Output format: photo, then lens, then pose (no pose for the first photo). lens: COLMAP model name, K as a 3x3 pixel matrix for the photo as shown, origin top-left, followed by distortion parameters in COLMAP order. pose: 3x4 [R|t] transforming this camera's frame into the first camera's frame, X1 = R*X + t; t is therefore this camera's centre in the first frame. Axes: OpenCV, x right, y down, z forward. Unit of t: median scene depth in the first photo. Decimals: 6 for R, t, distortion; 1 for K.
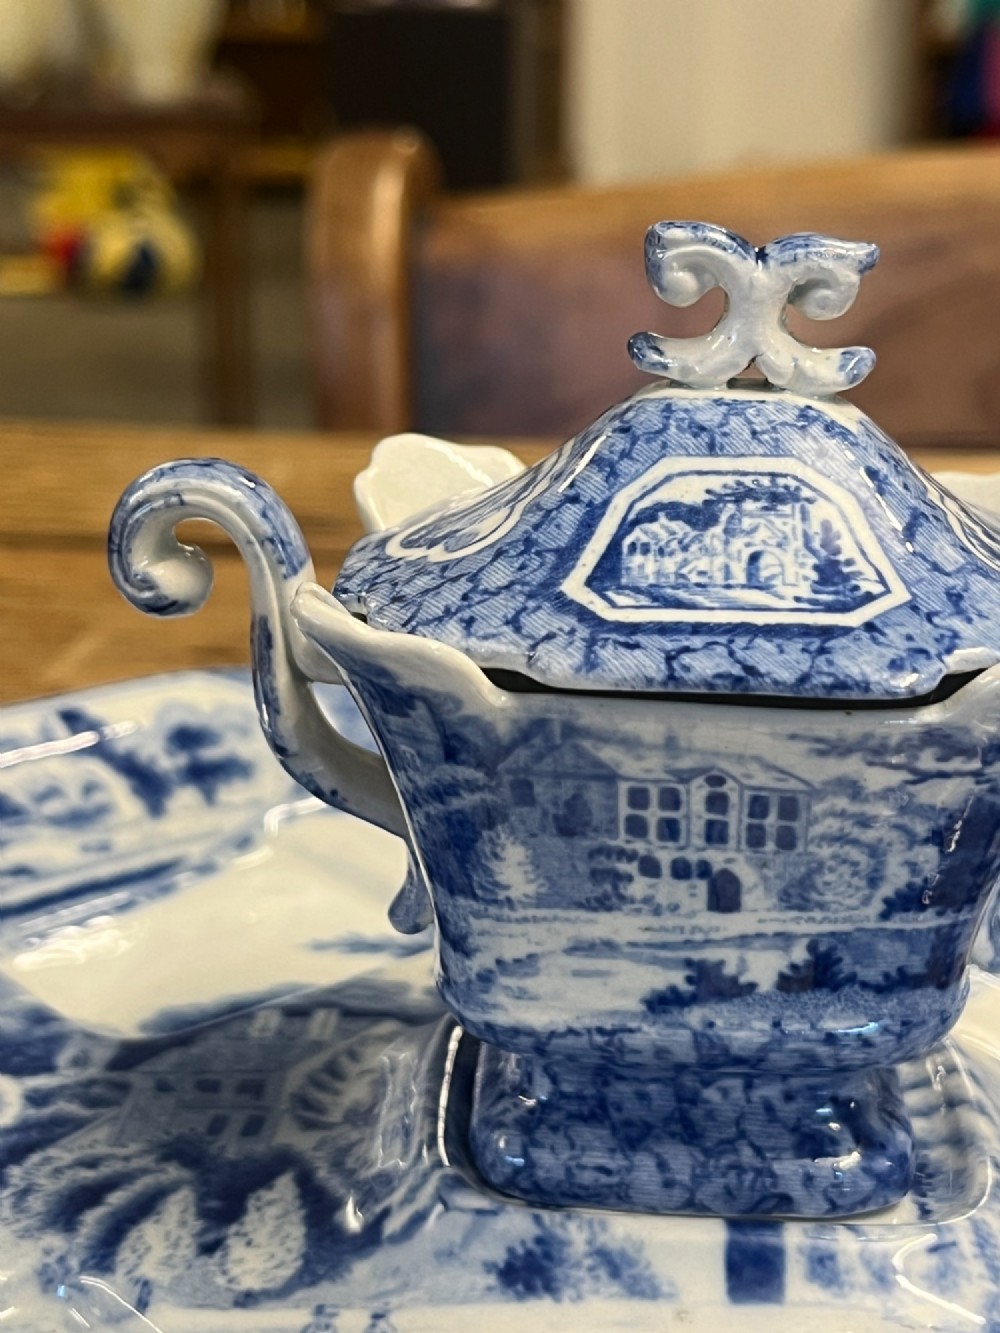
lens RADIAL K [[2352.0, 0, 502.4], [0, 2352.0, 633.4], [0, 0, 1]] dist [0.123235, -0.433508]
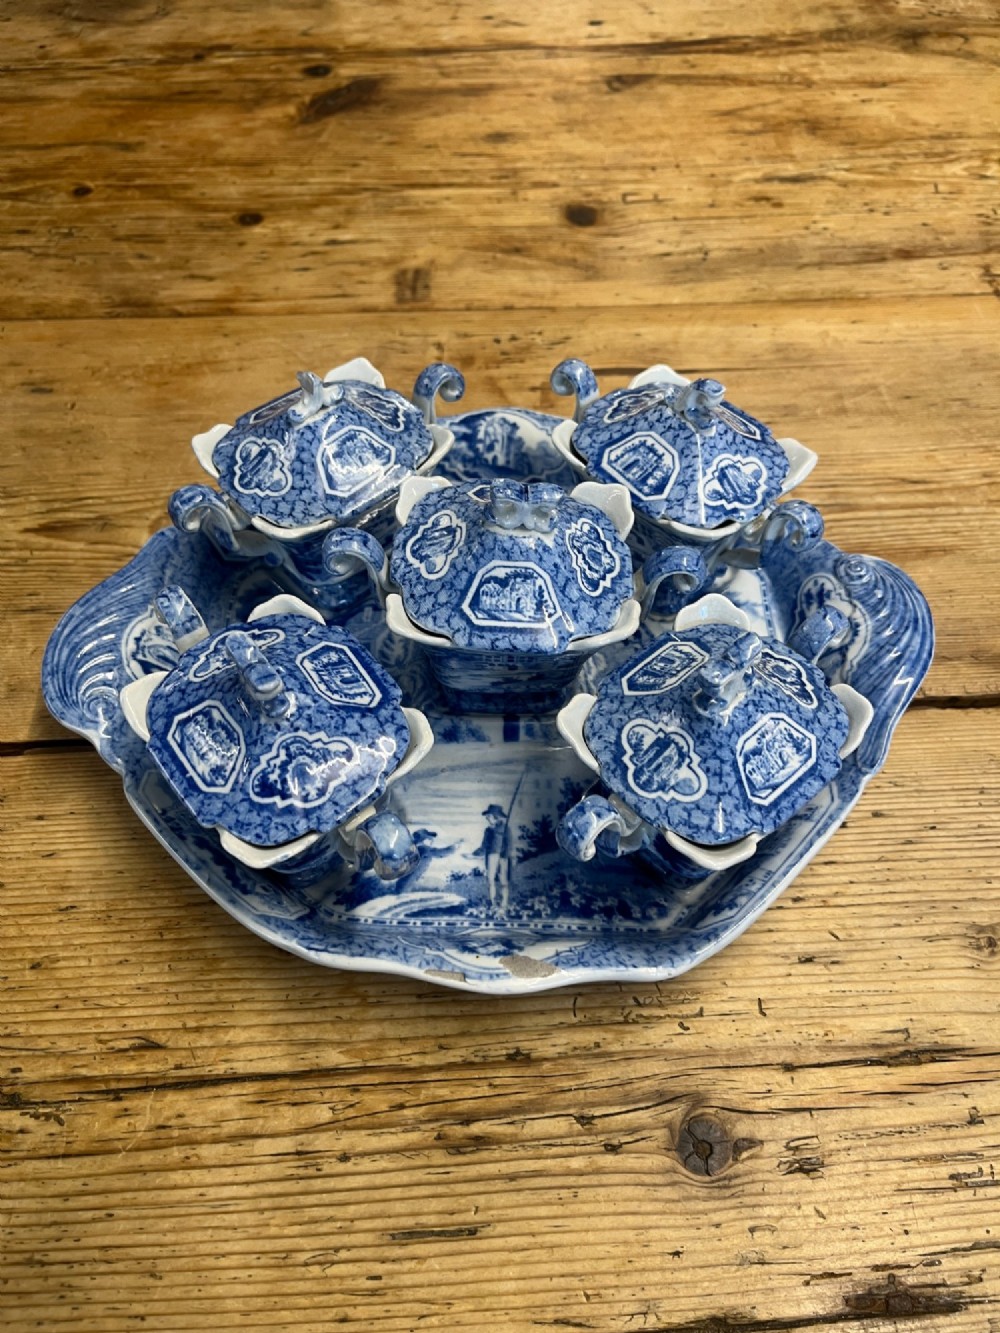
lens RADIAL K [[1061.8, 0, 503.4], [0, 1061.8, 638.8], [0, 0, 1]] dist [0.046586, -0.002325]
pose [[0.998731, -0.031626, 0.039197, 0.032822], [0.003310, 0.817799, 0.575494, -0.771938], [-0.050256, -0.574634, 0.816866, -0.258743]]
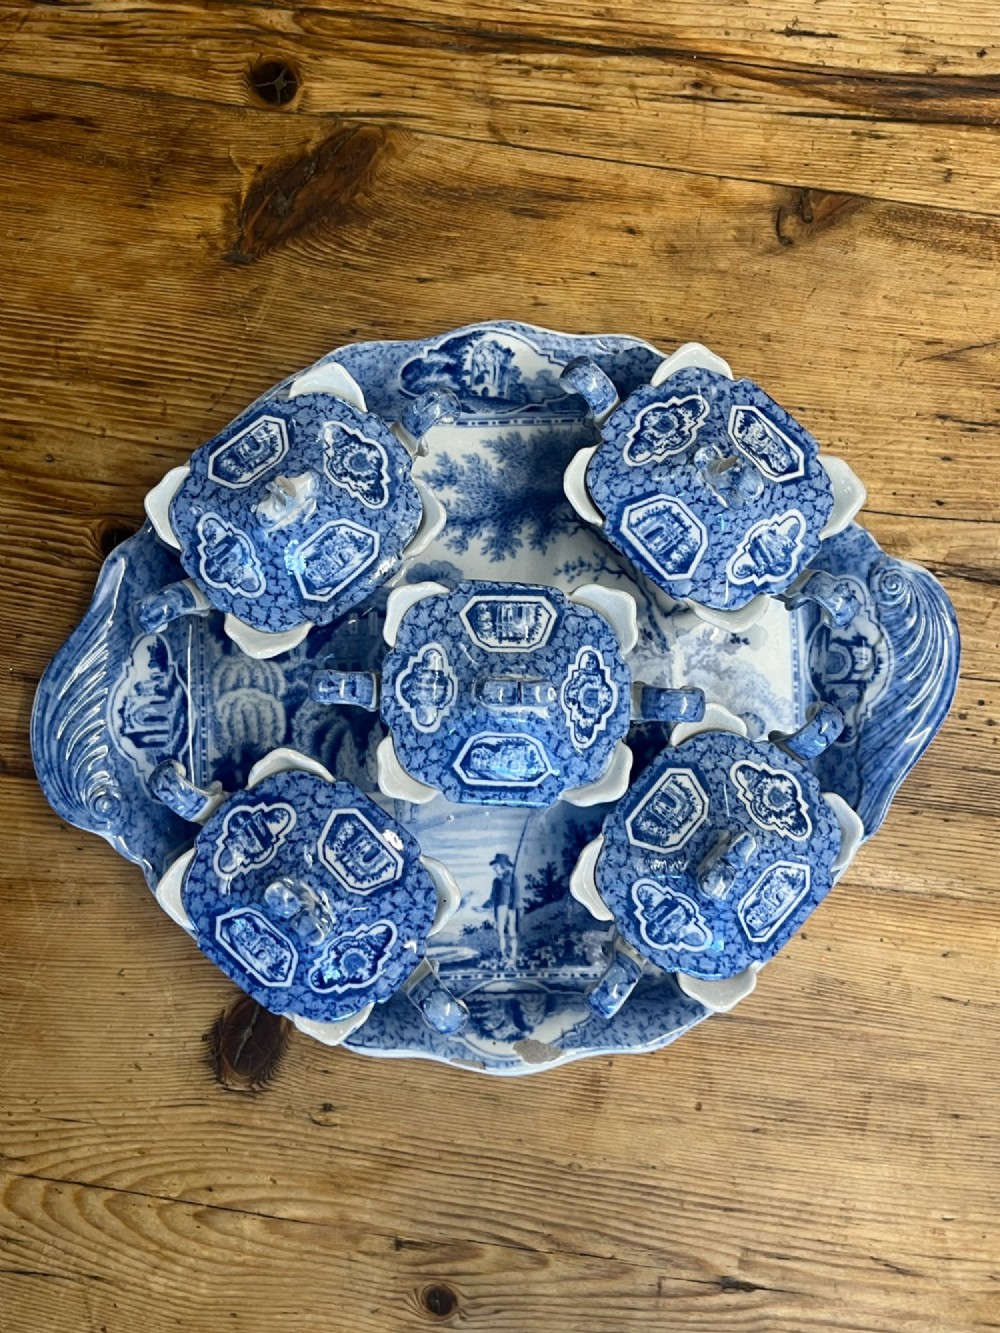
lens RADIAL K [[1510.7, 0, 500.0], [0, 1510.7, 666.5], [0, 0, 1]] dist [0.132287, 0.008402]
pose [[0.996556, -0.078820, 0.025755, 0.034744], [0.001930, 0.332566, 0.943078, -1.920406], [-0.082899, -0.939780, 0.331573, 0.371288]]
